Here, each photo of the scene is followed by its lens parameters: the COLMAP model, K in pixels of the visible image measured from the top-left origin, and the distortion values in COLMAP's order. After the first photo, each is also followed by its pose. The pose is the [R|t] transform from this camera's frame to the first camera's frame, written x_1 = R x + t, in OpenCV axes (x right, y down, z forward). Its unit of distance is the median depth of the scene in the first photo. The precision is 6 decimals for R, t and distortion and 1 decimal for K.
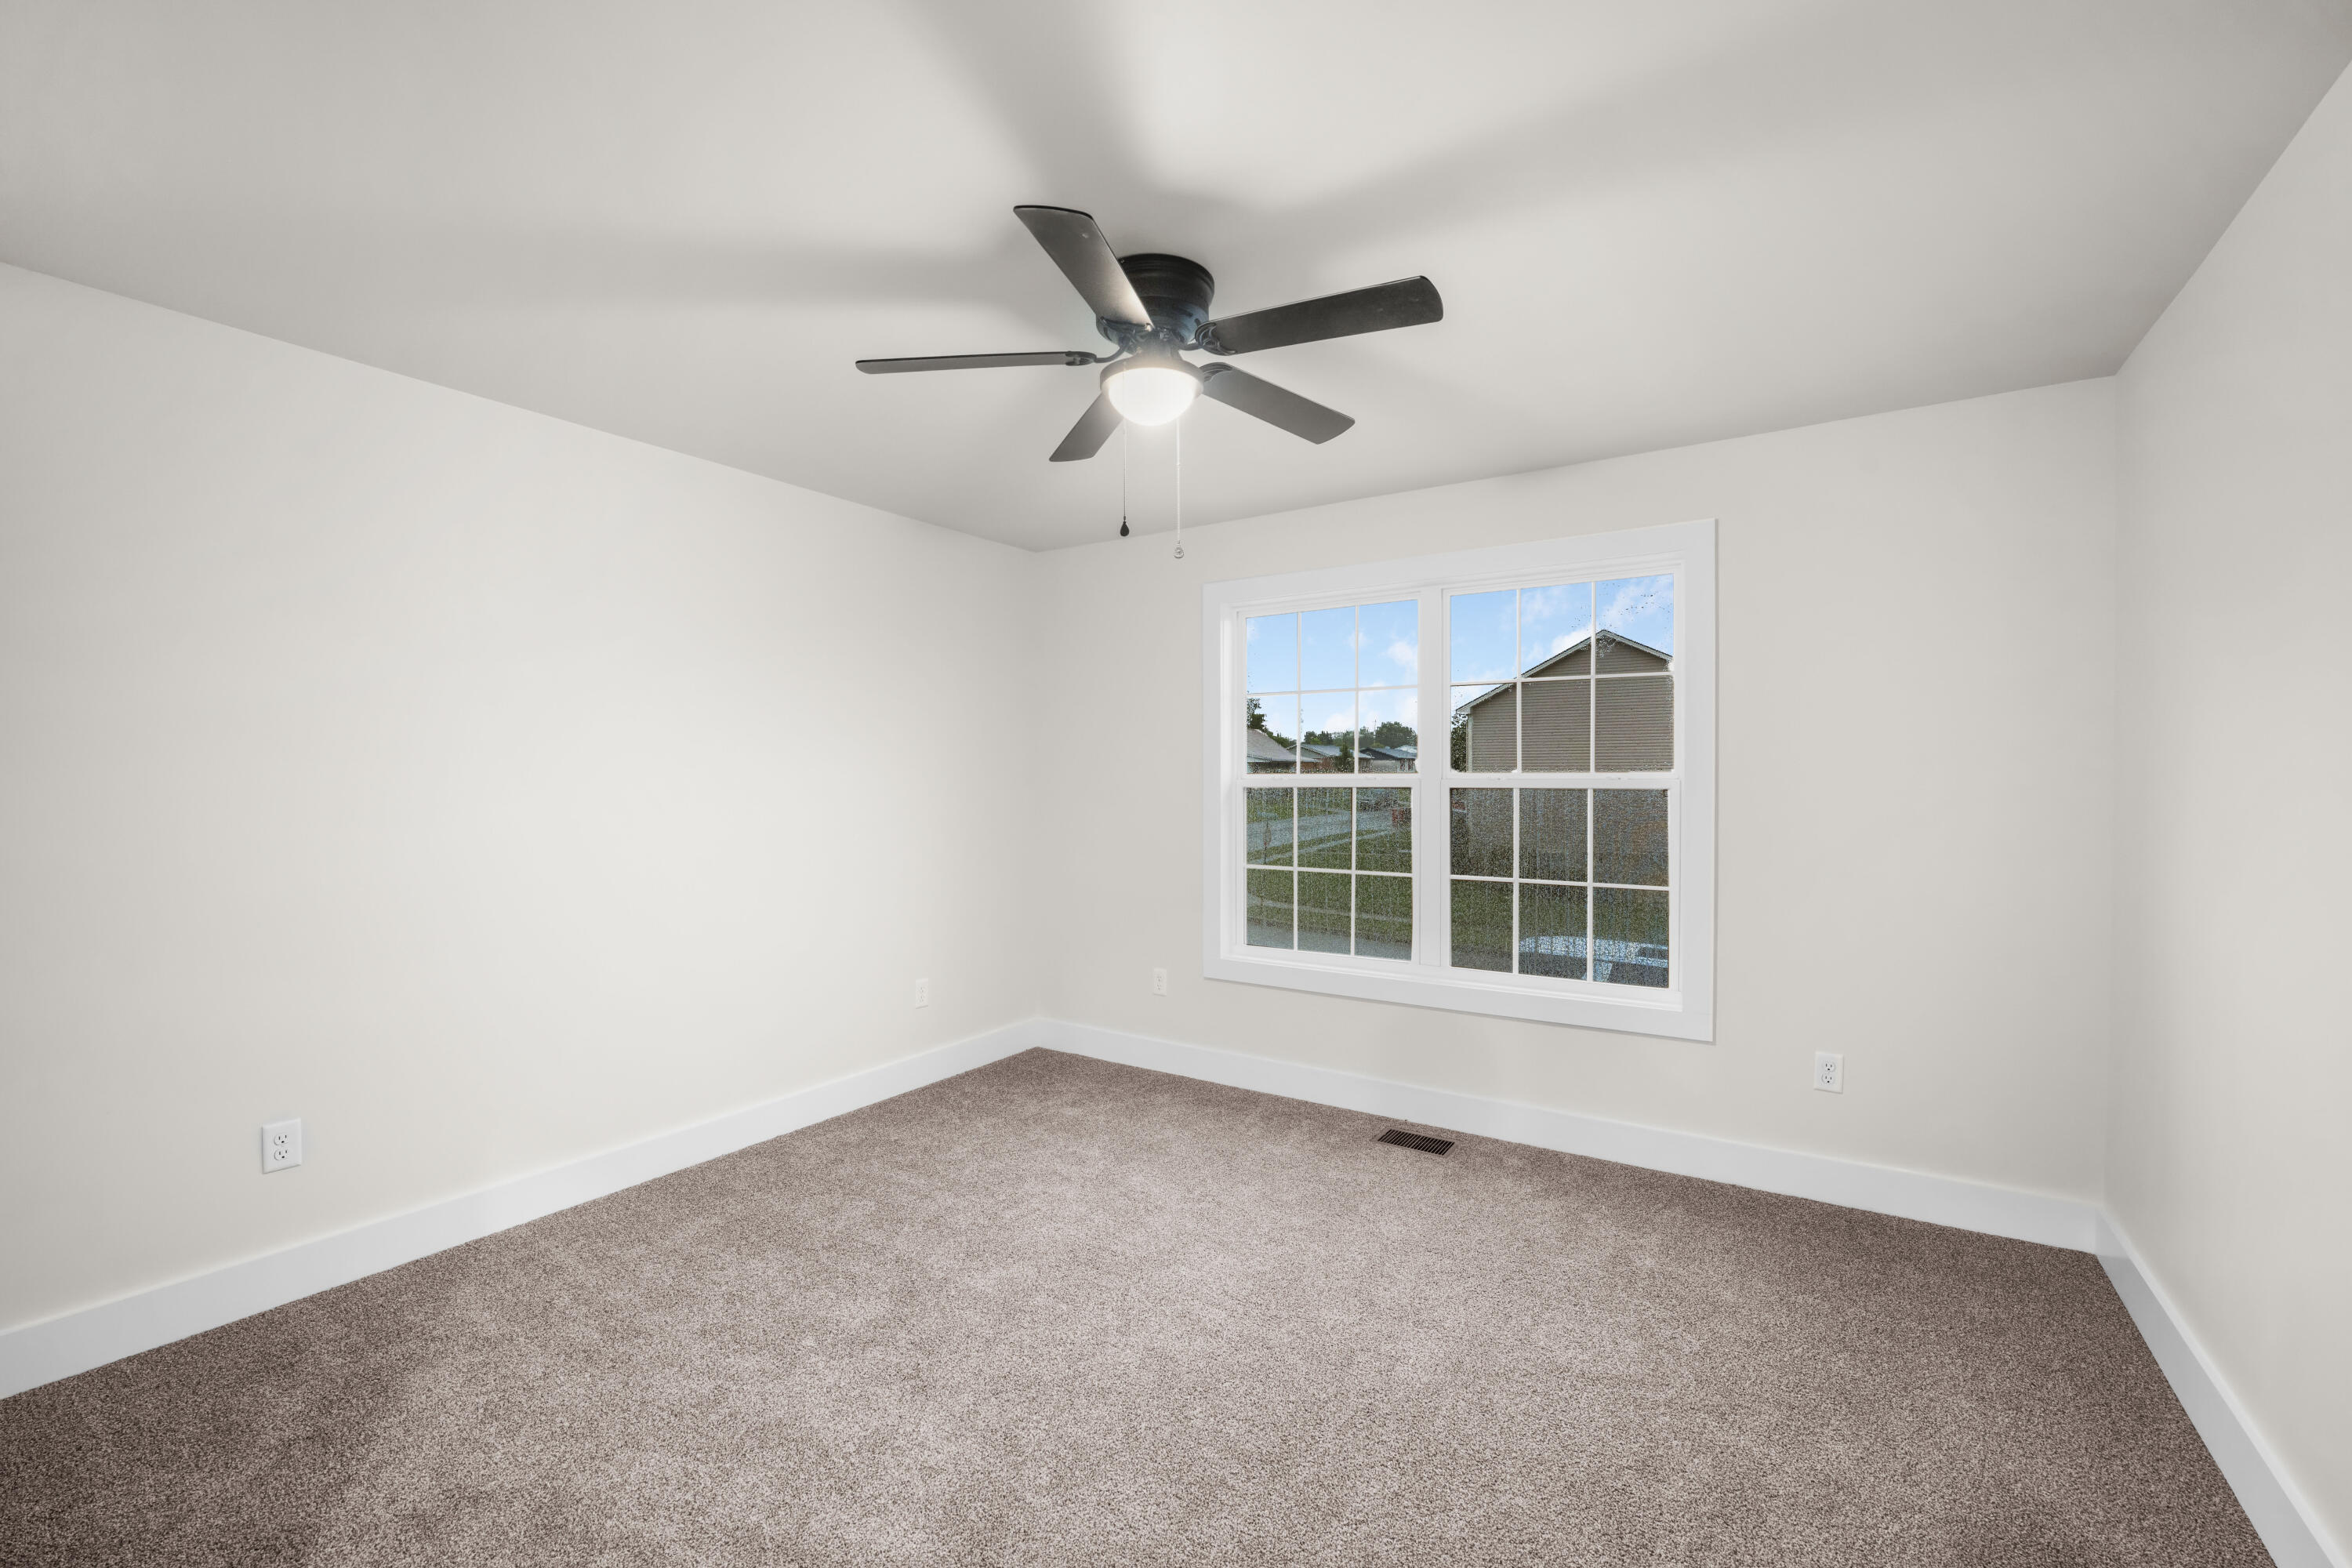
lens RADIAL K [[953.0, 0, 1176.0], [0, 953.0, 784.0], [0, 0, 1]] dist [-0.000786, -0.000074]
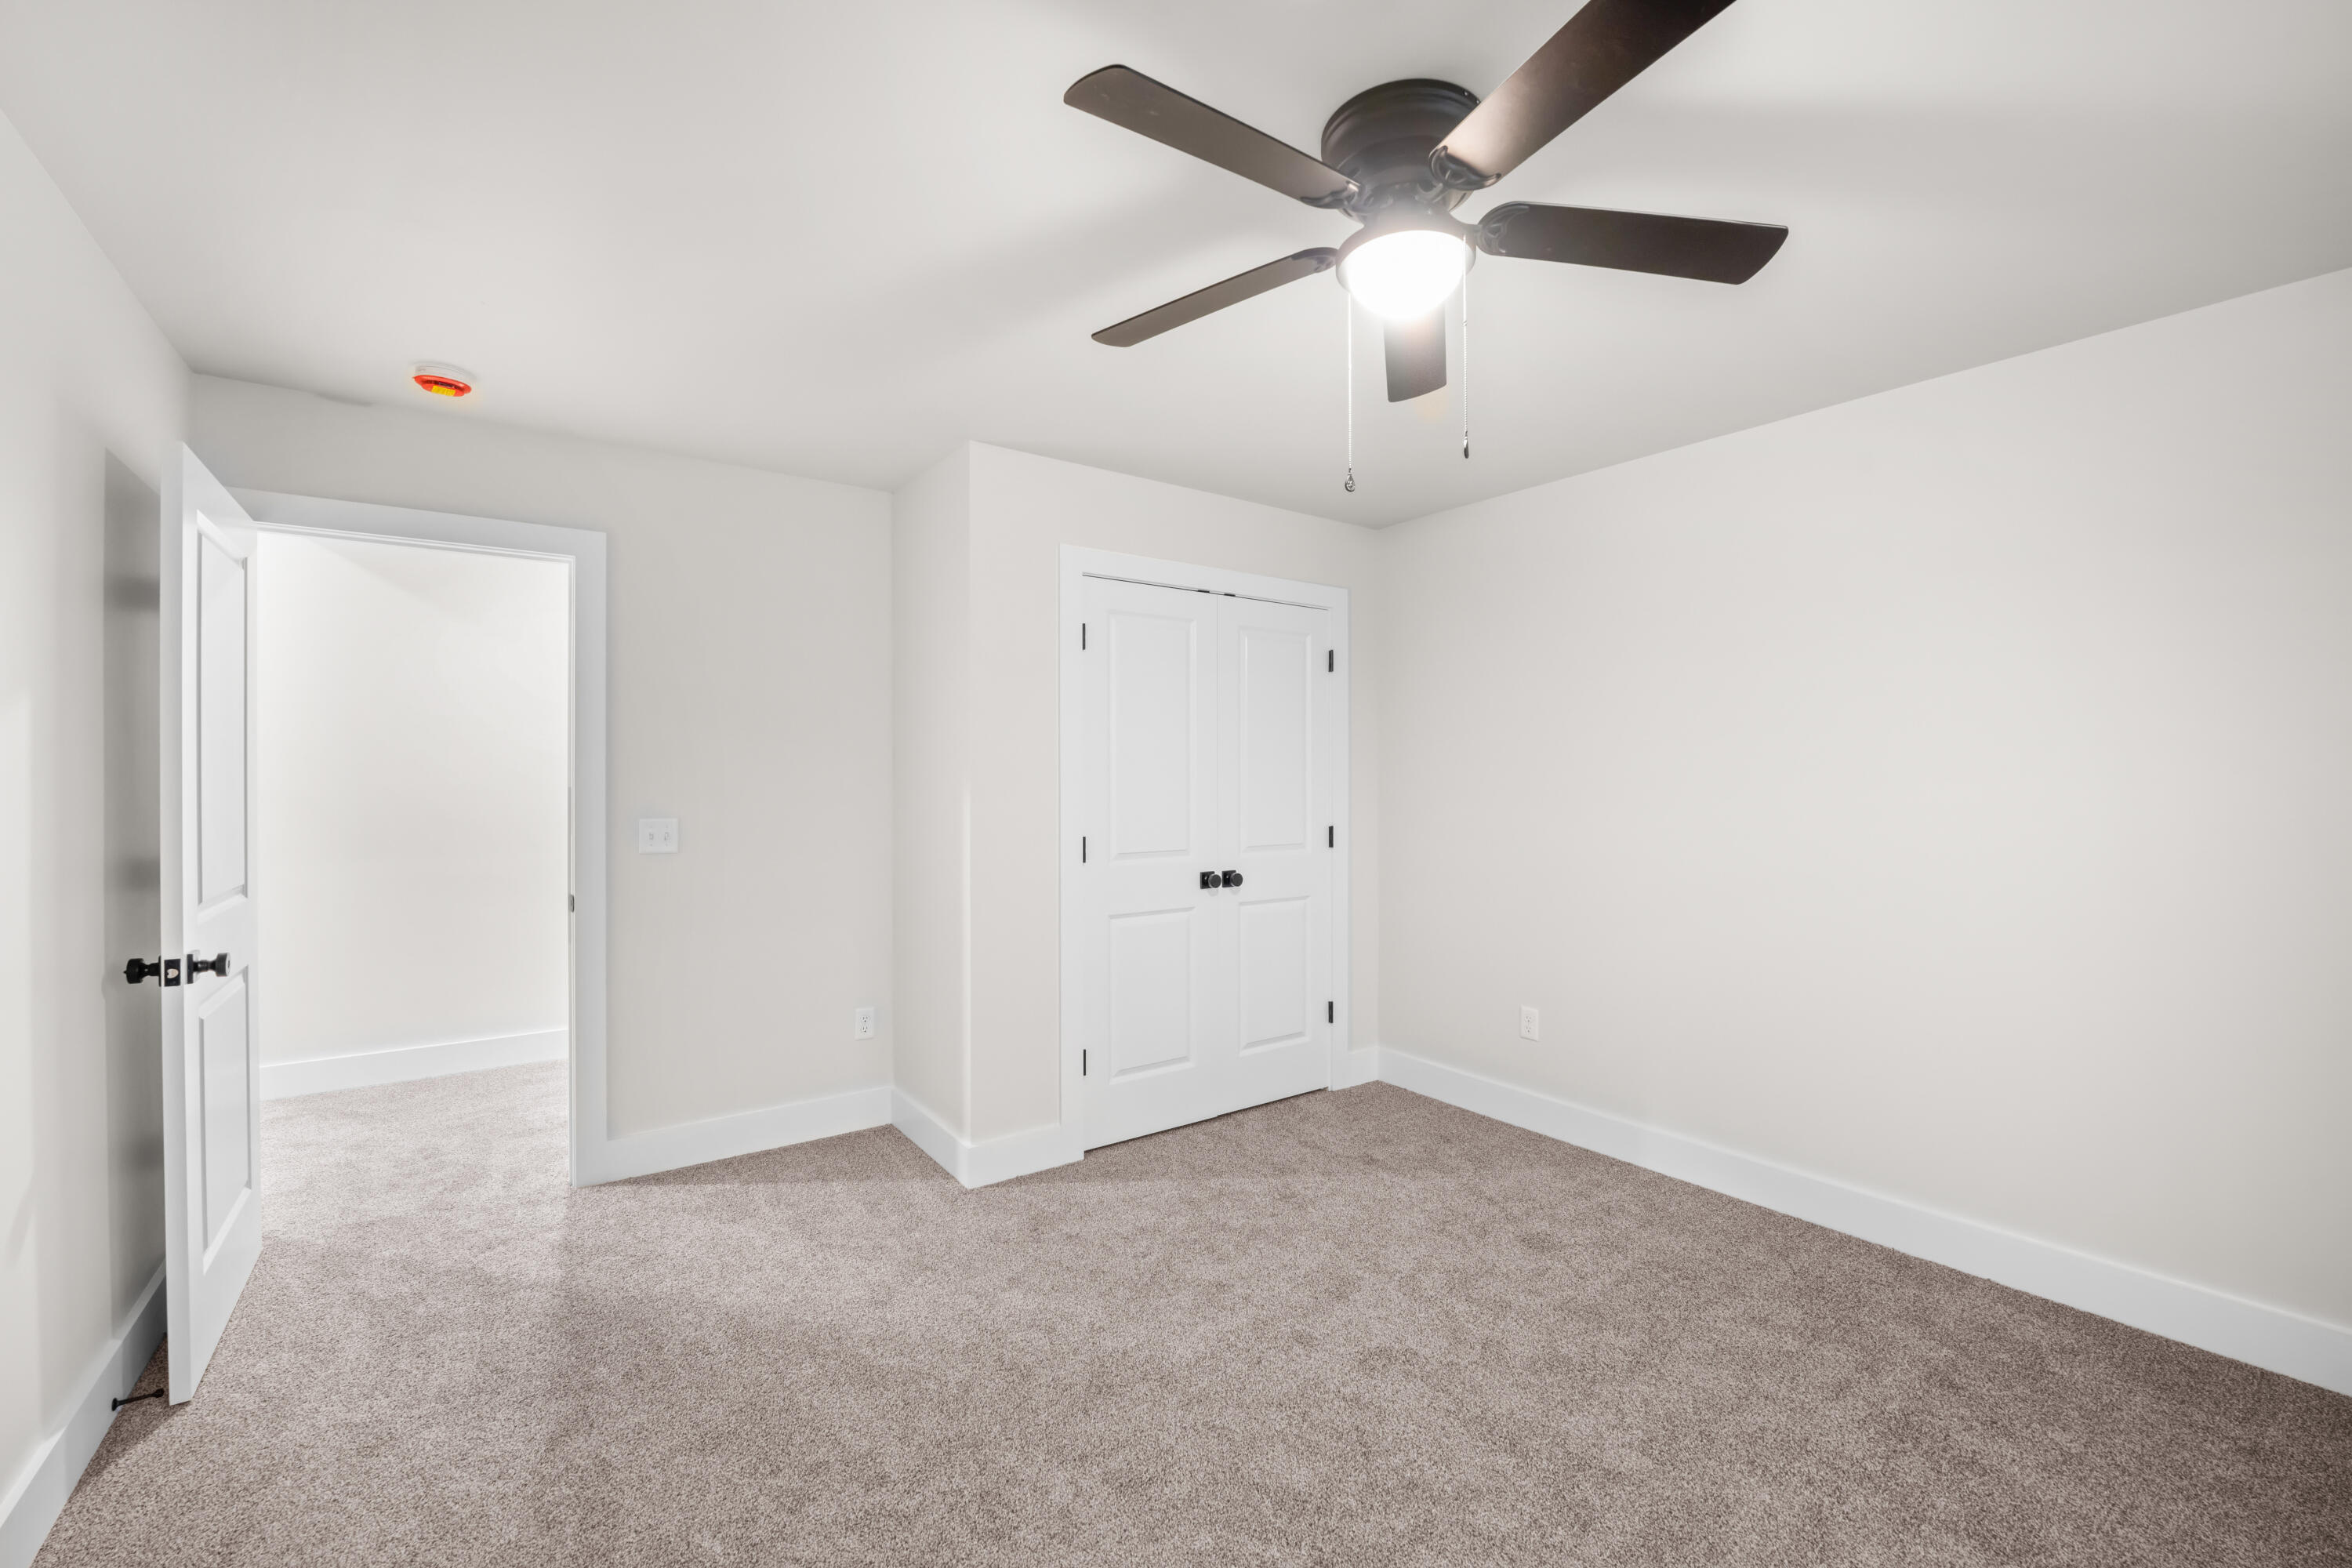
lens RADIAL K [[953.0, 0, 1176.0], [0, 953.0, 784.0], [0, 0, 1]] dist [-0.000786, -0.000074]
pose [[-0.333127, 0.006676, -0.942858, 0.350179], [0.003567, 0.999977, 0.005820, -0.009271], [0.942875, -0.001425, -0.333143, 0.497590]]
